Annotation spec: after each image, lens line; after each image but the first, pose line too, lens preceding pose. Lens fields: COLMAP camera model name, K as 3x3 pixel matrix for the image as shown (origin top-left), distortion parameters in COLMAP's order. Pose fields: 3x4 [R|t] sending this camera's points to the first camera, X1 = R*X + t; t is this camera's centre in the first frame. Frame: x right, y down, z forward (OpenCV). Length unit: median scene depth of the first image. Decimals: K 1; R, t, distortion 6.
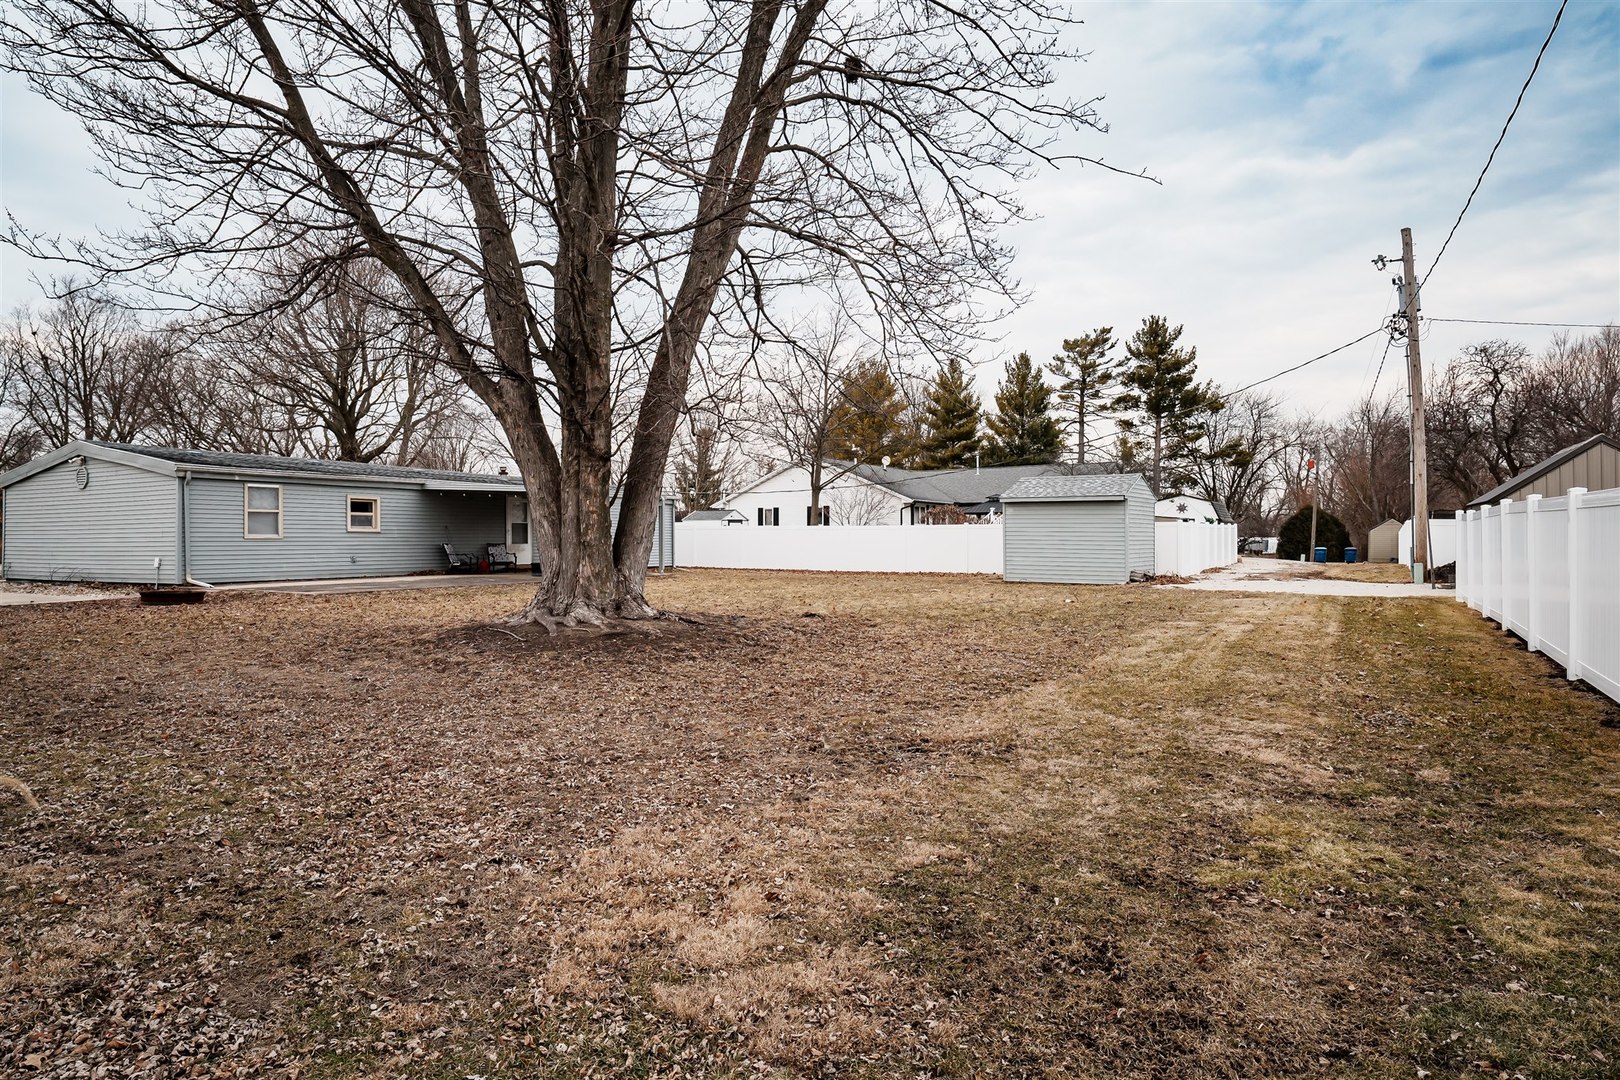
lens RADIAL K [[950.0, 0, 808.7], [0, 950.0, 535.0], [0, 0, 1]] dist [0.004014, -0.000395]
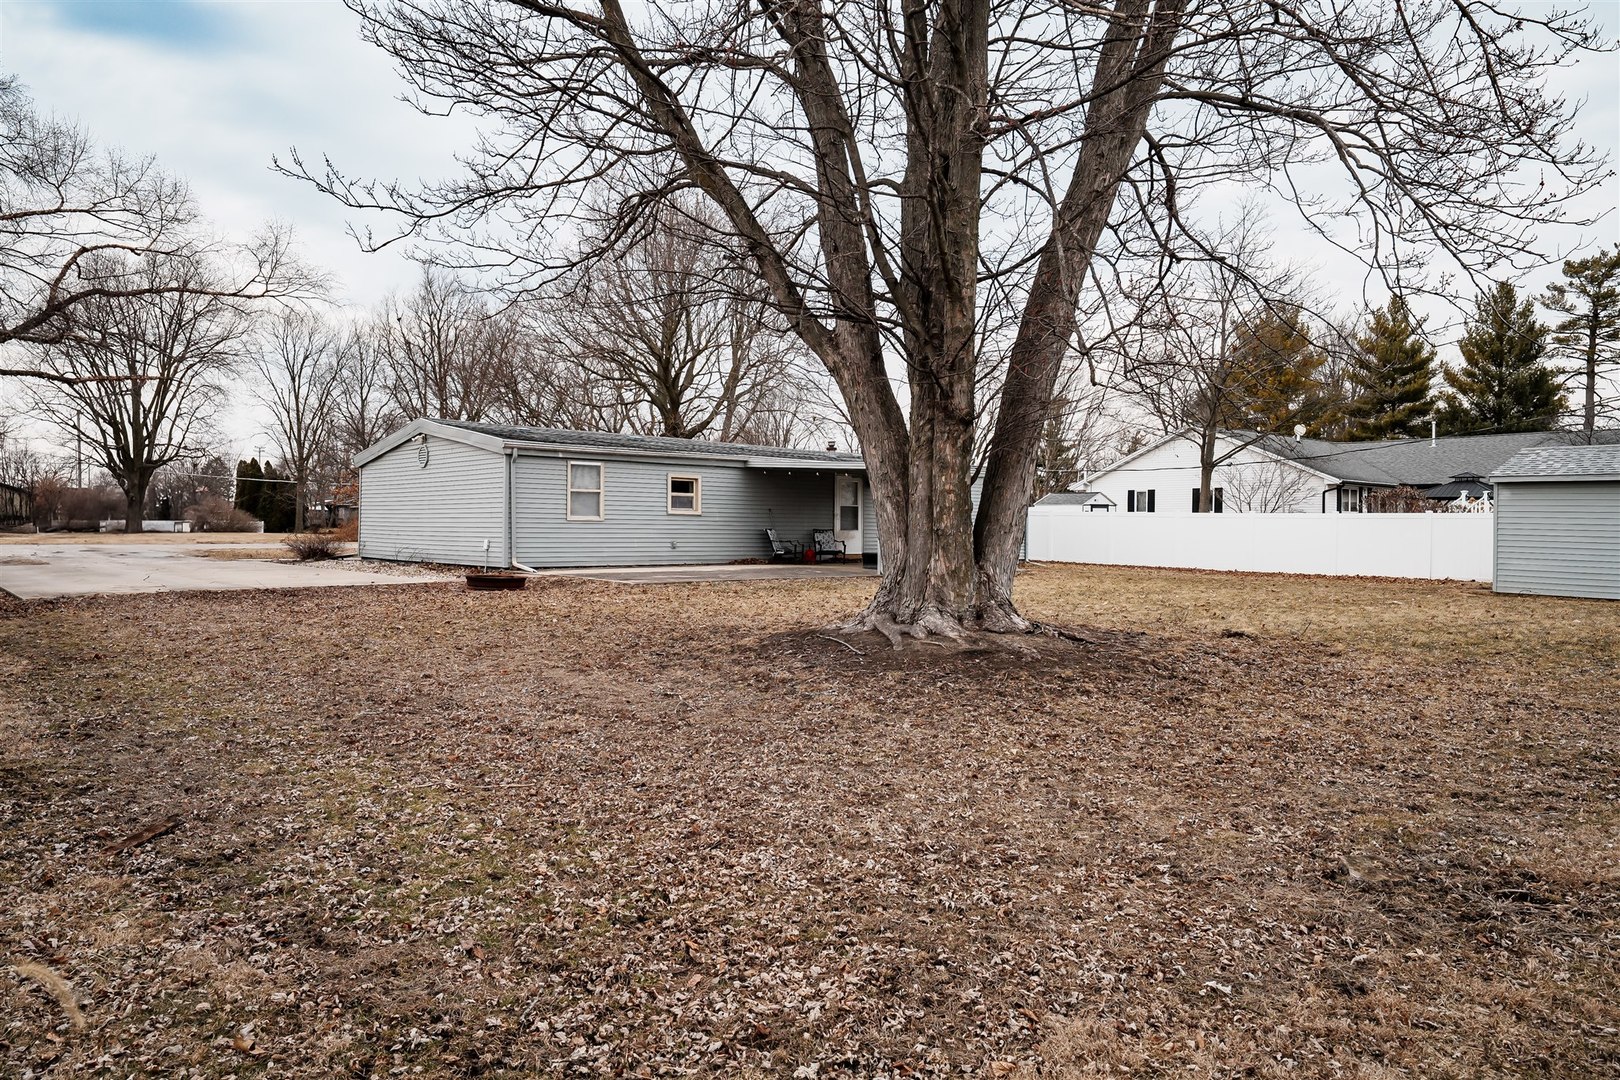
lens RADIAL K [[1083.3, 0, 810.0], [0, 1083.3, 540.0], [0, 0, 1]] dist [0.002090, -0.000540]
pose [[0.947186, 0.018052, -0.320177, -0.050379], [-0.012662, 0.999741, 0.018908, -0.000007], [0.320435, -0.013855, 0.947169, 0.126314]]
